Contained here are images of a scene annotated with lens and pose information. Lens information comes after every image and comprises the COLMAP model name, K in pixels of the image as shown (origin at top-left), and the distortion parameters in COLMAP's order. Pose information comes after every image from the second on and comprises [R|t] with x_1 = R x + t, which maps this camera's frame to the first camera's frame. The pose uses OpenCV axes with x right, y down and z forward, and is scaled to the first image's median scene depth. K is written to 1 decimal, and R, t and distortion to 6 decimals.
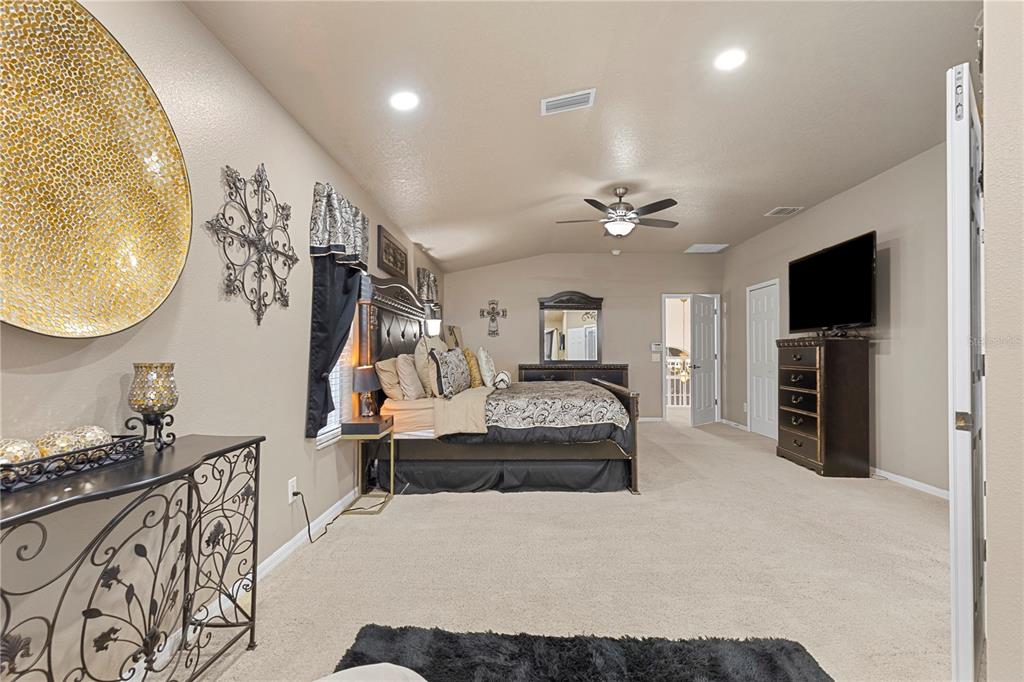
lens RADIAL K [[465.0, 0, 521.3], [0, 465.0, 353.3], [0, 0, 1]] dist [0.000767, -0.000140]
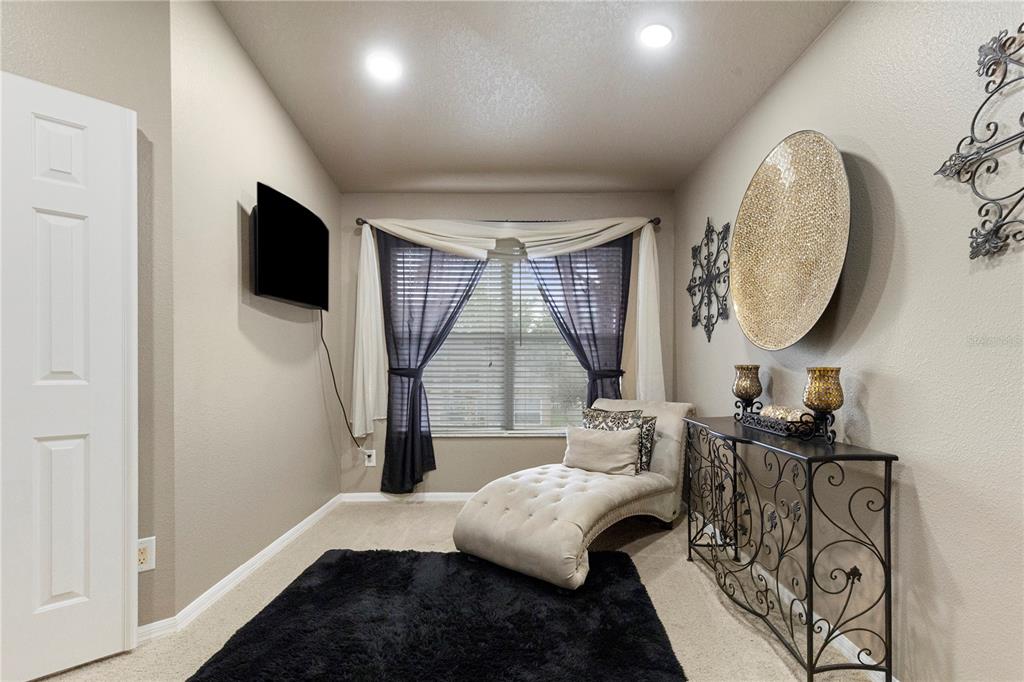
lens RADIAL K [[465.0, 0, 521.3], [0, 465.0, 353.3], [0, 0, 1]] dist [0.000767, -0.000140]
pose [[-0.999723, 0.013549, 0.019238, -0.064476], [0.012764, 0.999103, -0.040383, 0.018800], [-0.019768, -0.040127, -0.998999, 2.362974]]
